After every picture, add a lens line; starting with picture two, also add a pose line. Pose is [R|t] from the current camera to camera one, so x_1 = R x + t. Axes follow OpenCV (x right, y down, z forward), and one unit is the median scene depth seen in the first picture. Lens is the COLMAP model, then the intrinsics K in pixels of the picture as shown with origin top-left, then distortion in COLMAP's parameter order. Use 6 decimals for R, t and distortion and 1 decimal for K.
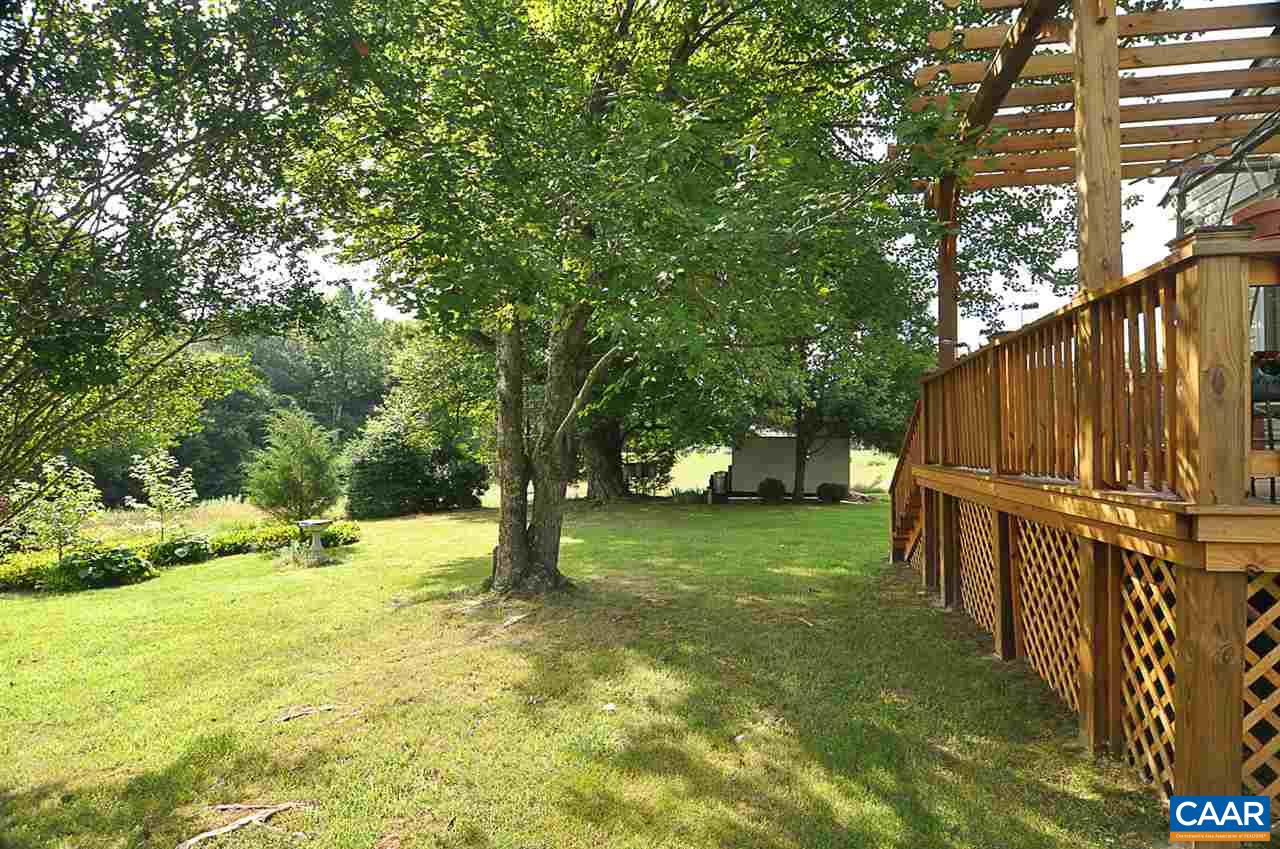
lens RADIAL K [[709.5, 0, 641.1], [0, 709.5, 431.0], [0, 0, 1]] dist [-0.004996, -0.011537]
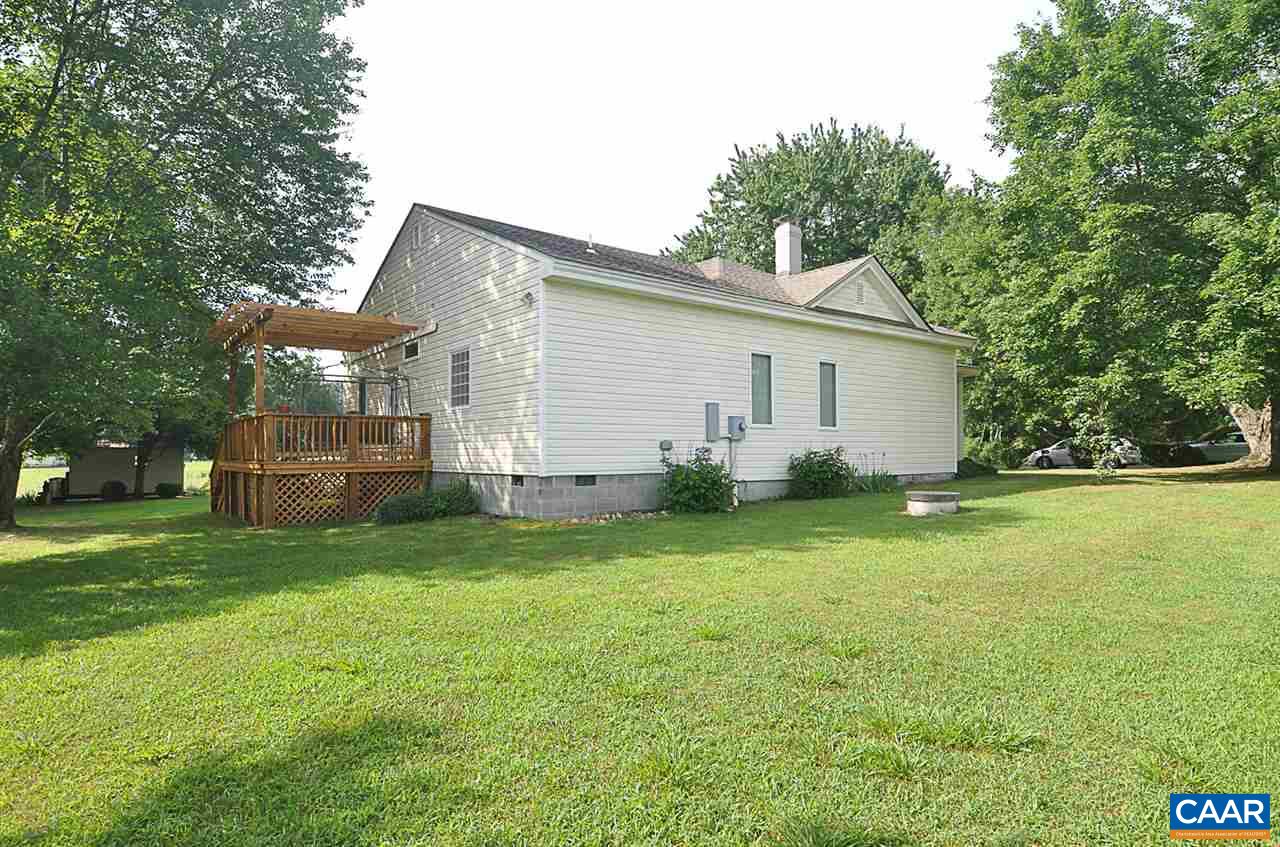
lens RADIAL K [[709.5, 0, 641.1], [0, 709.5, 430.0], [0, 0, 1]] dist [-0.004996, -0.011537]
pose [[0.647980, 0.026399, 0.761199, -0.171572], [-0.012706, 0.999635, -0.023853, -0.005879], [-0.761551, 0.005784, 0.648079, -0.546062]]
